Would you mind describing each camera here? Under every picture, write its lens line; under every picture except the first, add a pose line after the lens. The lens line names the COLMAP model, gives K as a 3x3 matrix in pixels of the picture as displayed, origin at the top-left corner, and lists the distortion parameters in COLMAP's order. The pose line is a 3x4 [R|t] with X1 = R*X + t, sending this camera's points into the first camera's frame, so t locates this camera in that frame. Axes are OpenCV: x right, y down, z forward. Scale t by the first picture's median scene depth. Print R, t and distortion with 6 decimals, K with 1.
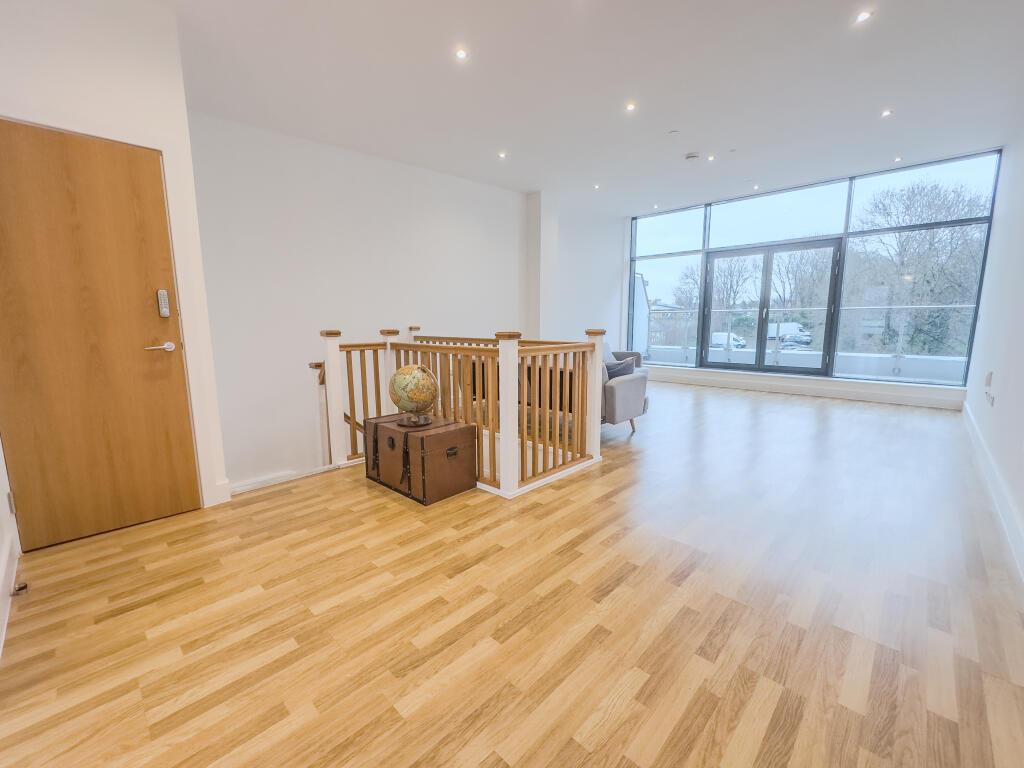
lens RADIAL K [[413.3, 0, 519.9], [0, 413.3, 386.9], [0, 0, 1]] dist [-0.000387, -0.000112]
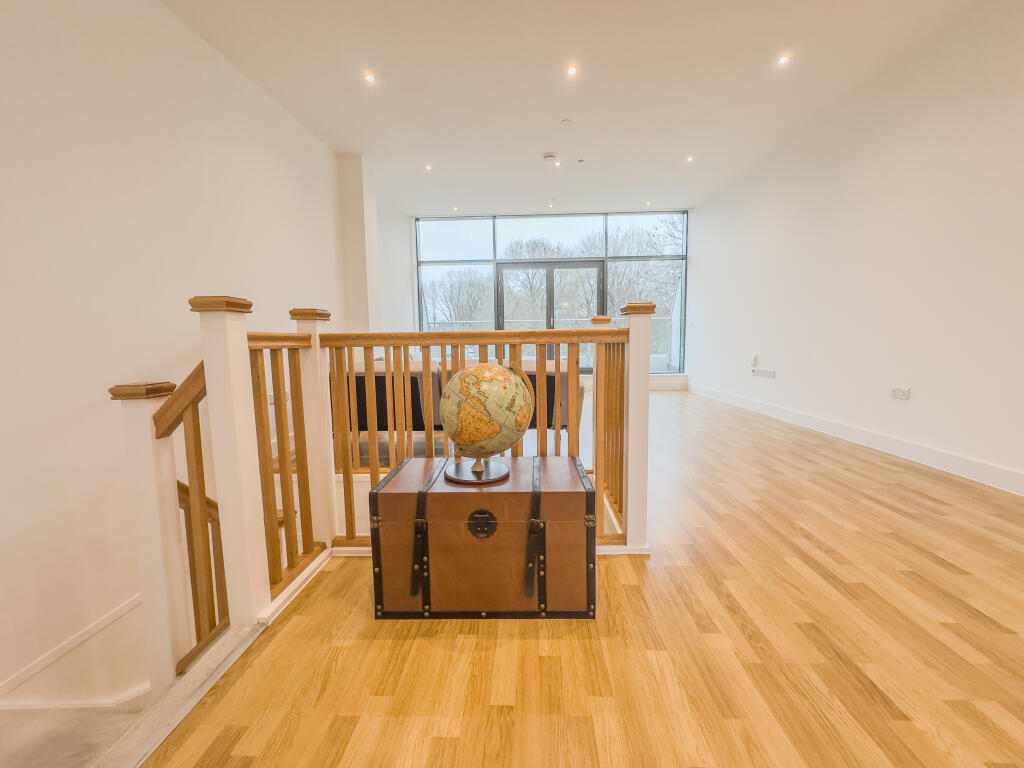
lens RADIAL K [[413.3, 0, 519.9], [0, 413.3, 386.9], [0, 0, 1]] dist [-0.000387, -0.000112]
pose [[0.758904, -0.081755, 0.646050, -0.524846], [0.111469, 0.993754, -0.005185, -0.015481], [-0.641591, 0.075950, 0.763278, 0.529785]]
